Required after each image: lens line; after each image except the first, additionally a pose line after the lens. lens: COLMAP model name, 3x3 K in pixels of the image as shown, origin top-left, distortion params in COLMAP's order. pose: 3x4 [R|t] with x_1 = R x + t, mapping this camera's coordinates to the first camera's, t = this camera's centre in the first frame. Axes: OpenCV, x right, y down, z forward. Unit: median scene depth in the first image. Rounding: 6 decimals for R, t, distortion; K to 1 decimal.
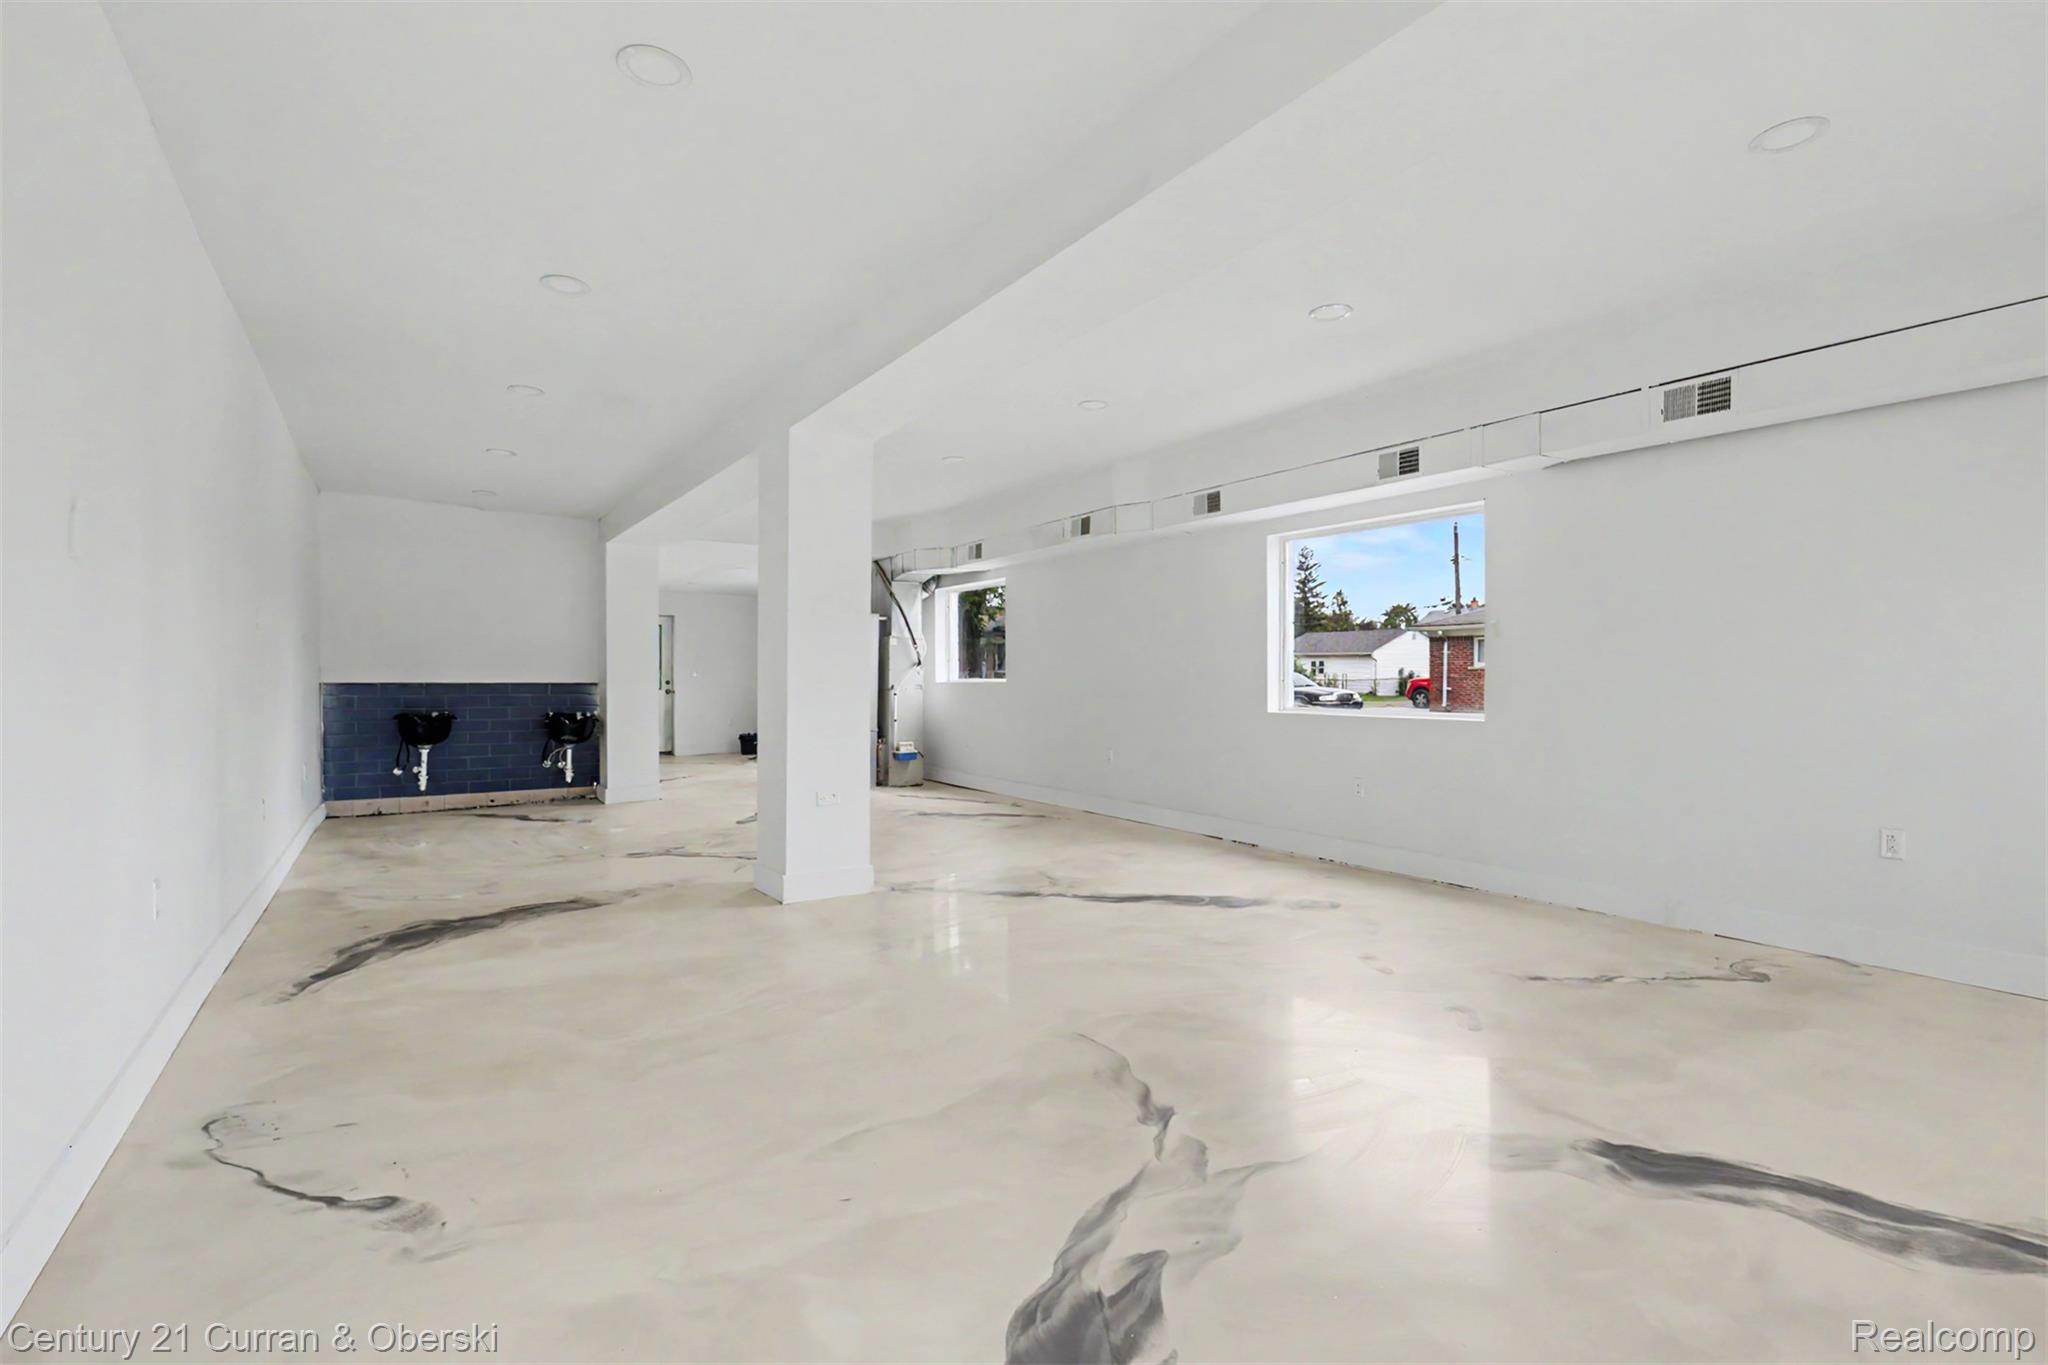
lens RADIAL K [[918.6, 0, 1022.8], [0, 918.6, 674.4], [0, 0, 1]] dist [-0.003860, 0.001261]
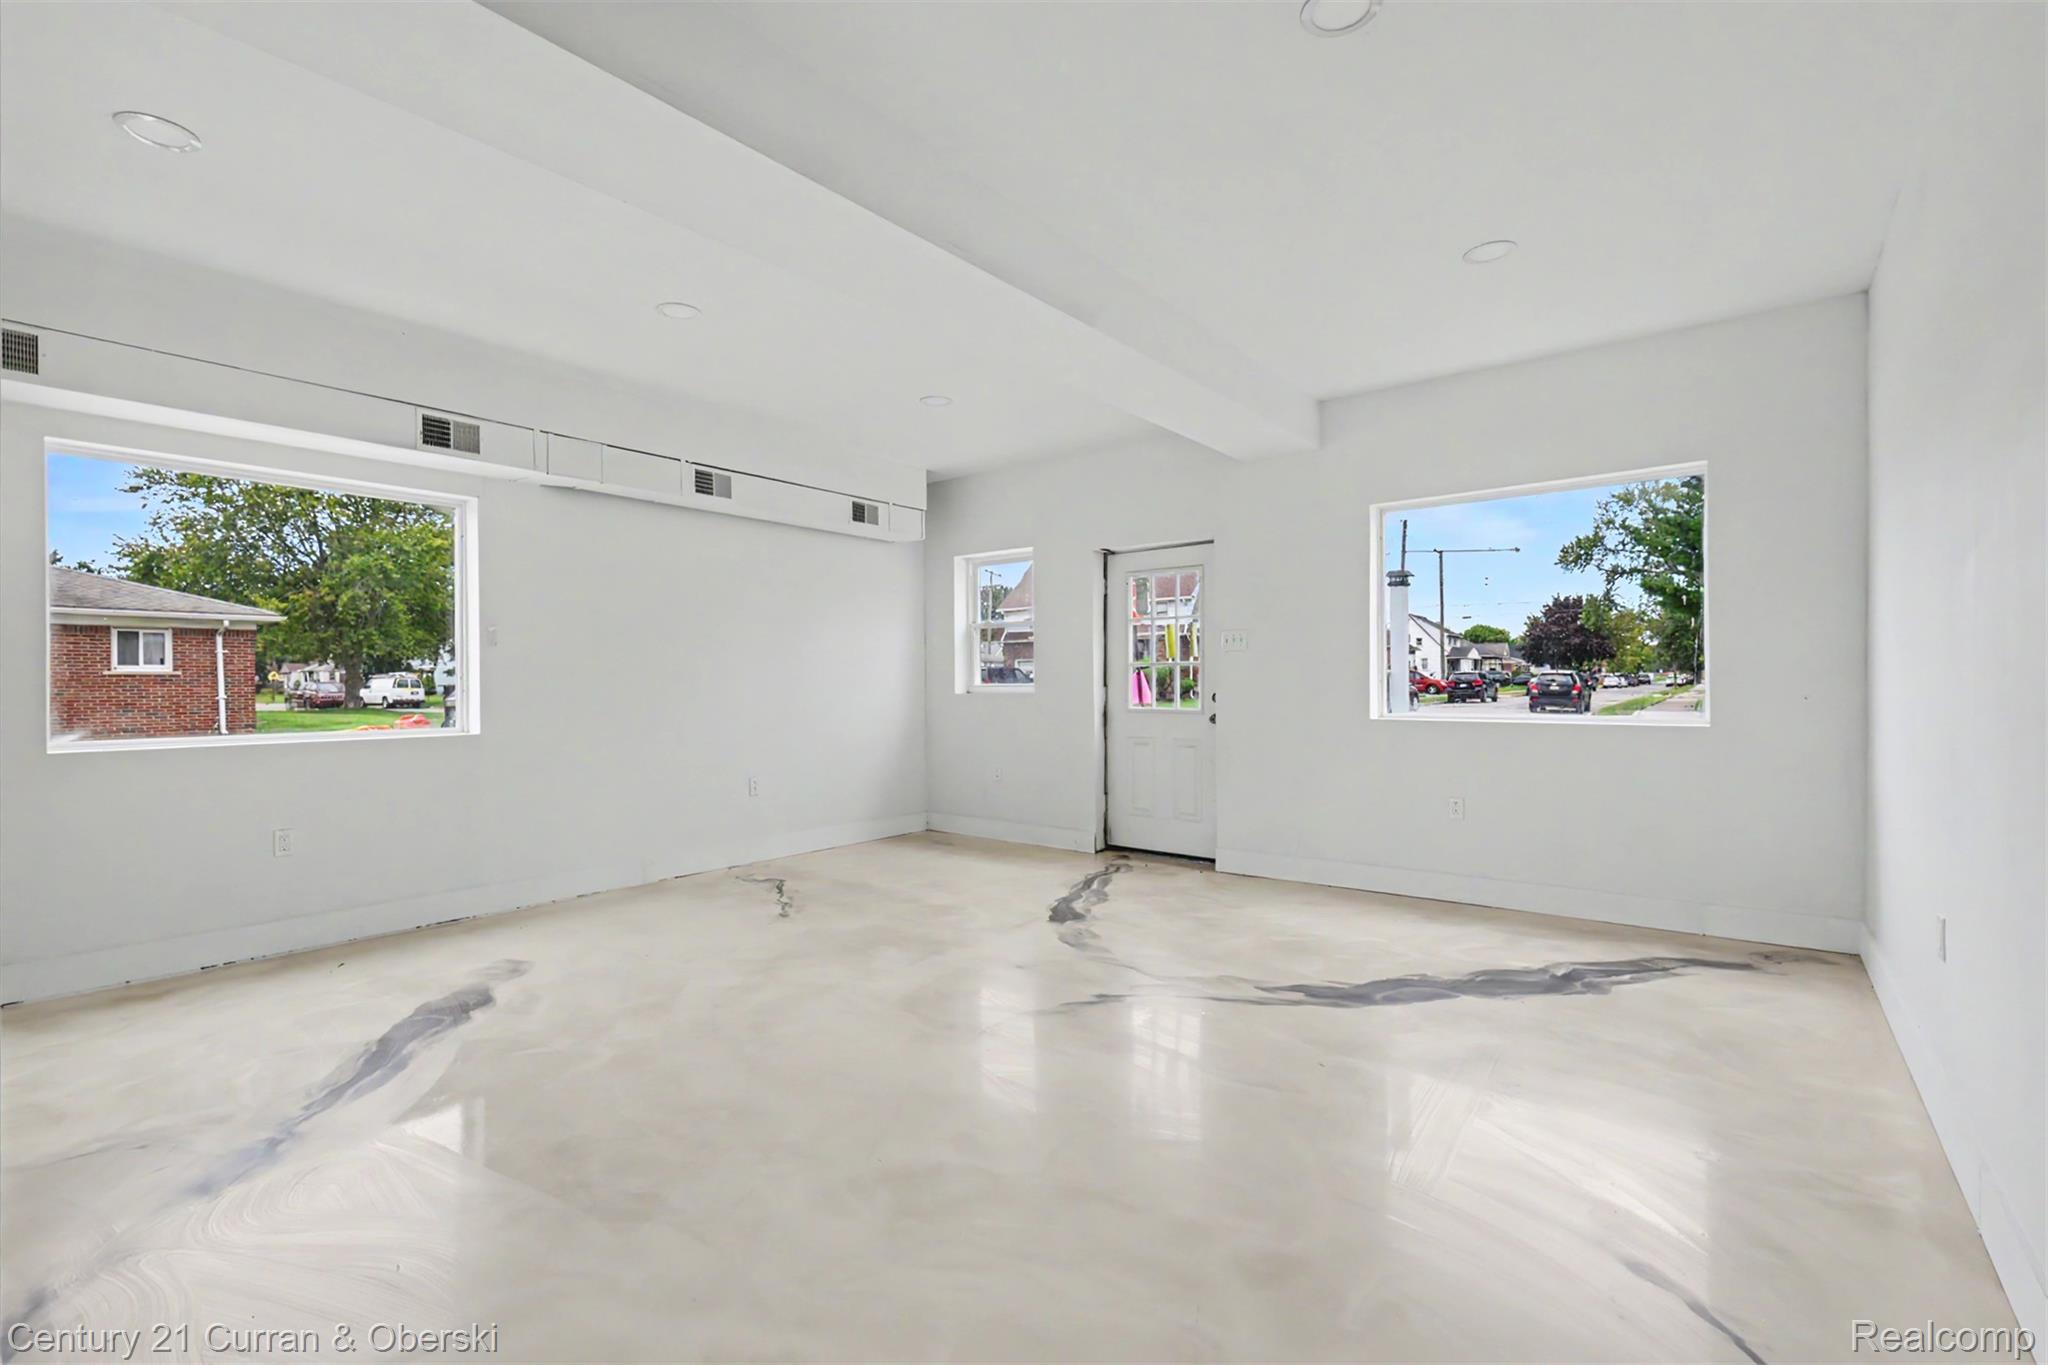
lens RADIAL K [[918.6, 0, 1023.8], [0, 918.6, 695.8], [0, 0, 1]] dist [-0.003860, 0.001261]
pose [[-0.311195, -0.018308, 0.950170, -0.326888], [0.000792, 0.999809, 0.019524, -0.003639], [-0.950346, 0.006829, -0.311121, 0.444930]]
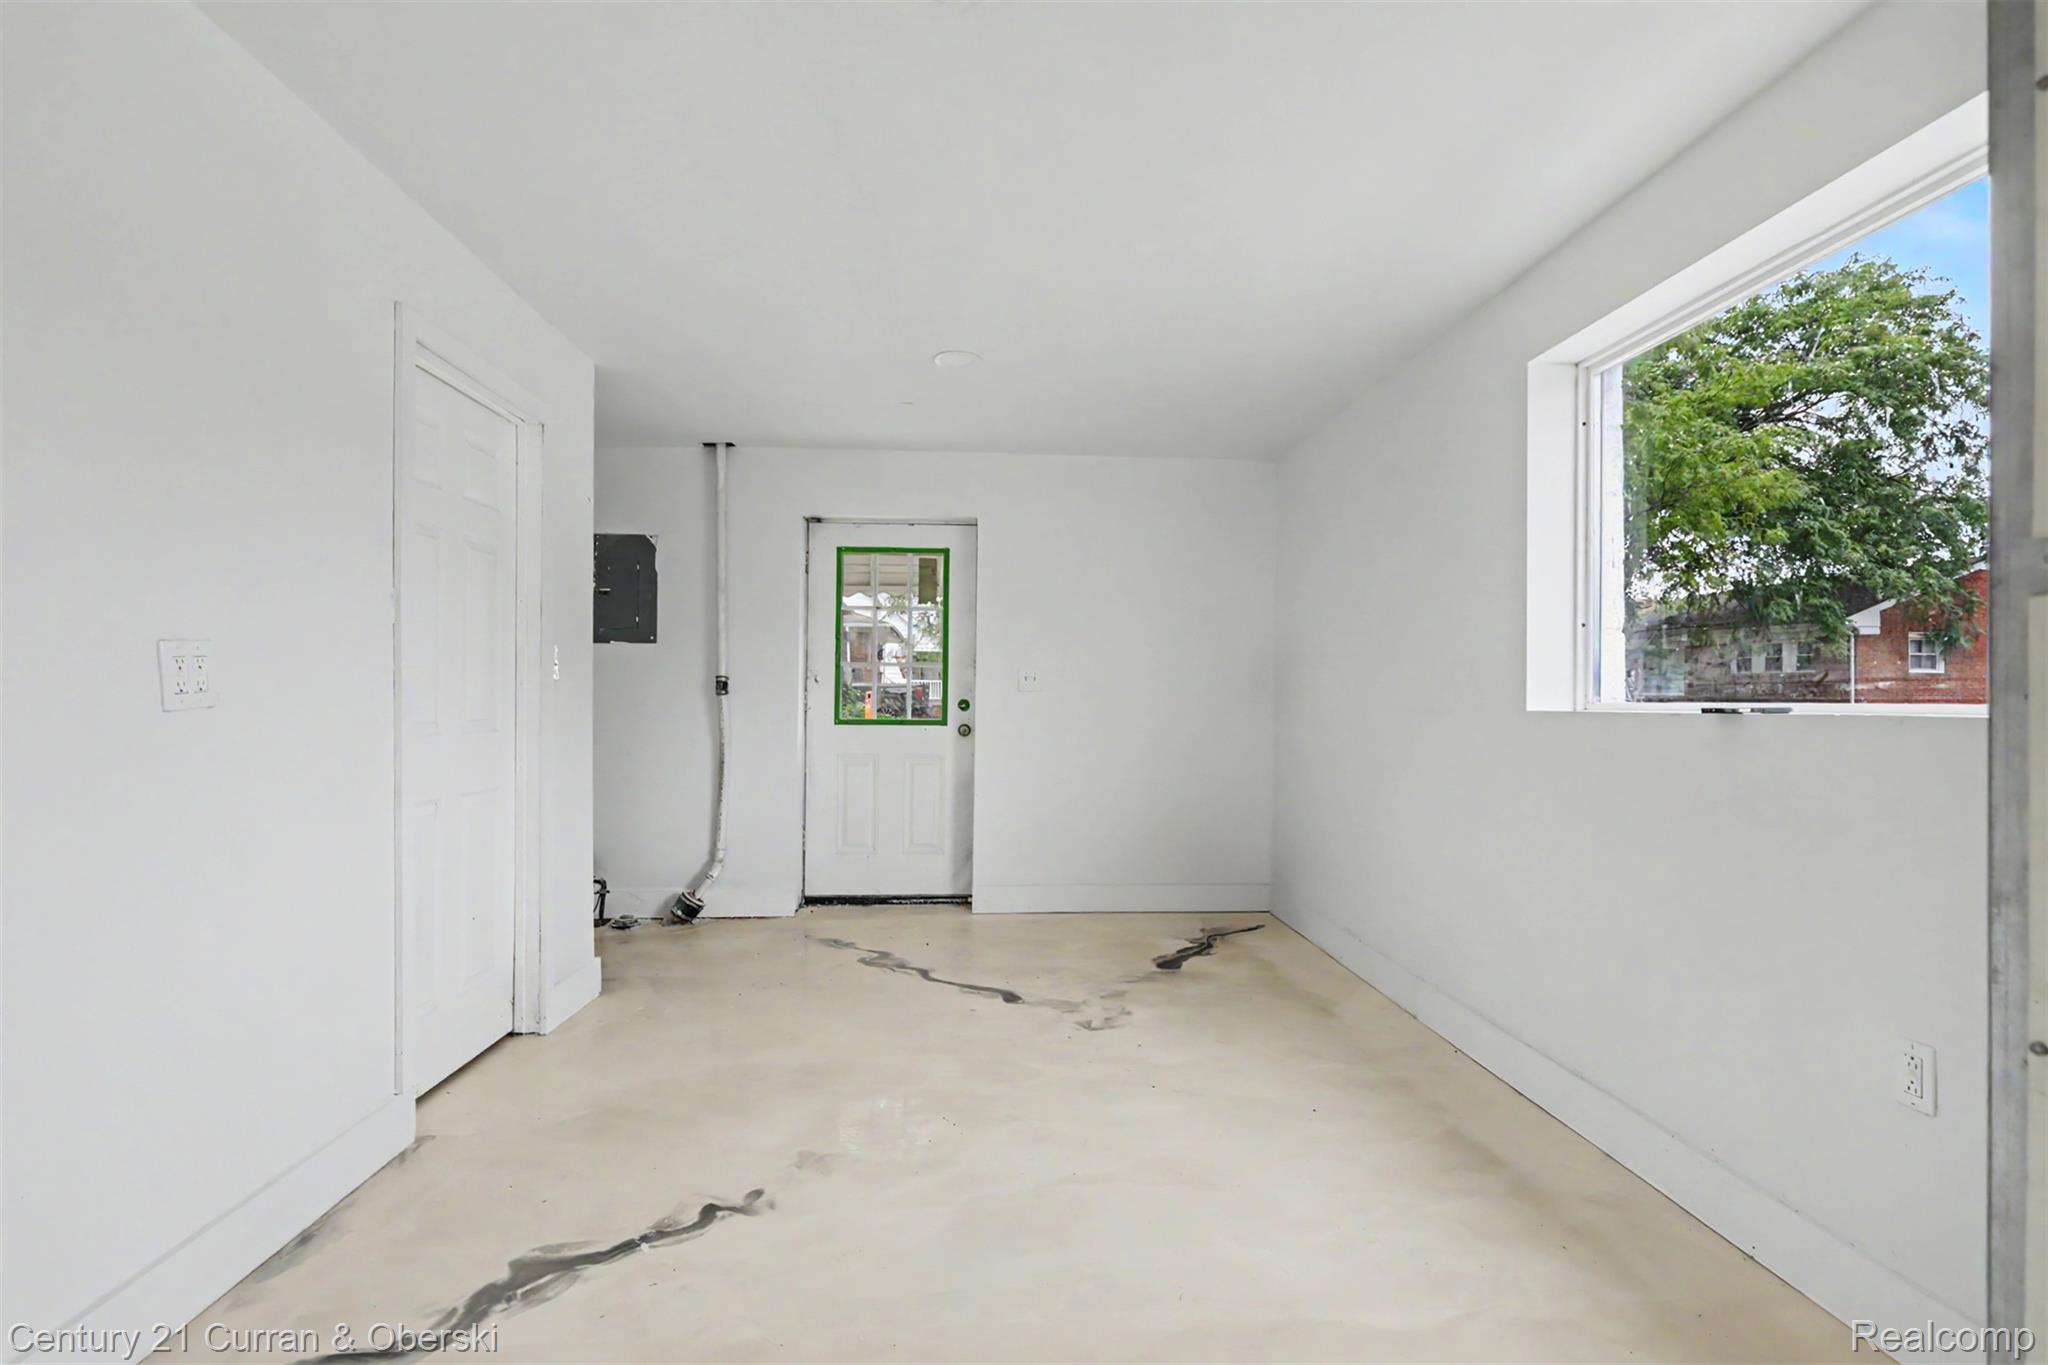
lens RADIAL K [[1007.2, 0, 1015.8], [0, 1007.2, 681.0], [0, 0, 1]] dist [0.008974, 0.000607]
pose [[0.859362, -0.001107, -0.511366, -0.262998], [-0.007235, 0.999871, -0.014323, 0.007245], [0.511316, 0.016008, 0.859244, 1.071486]]
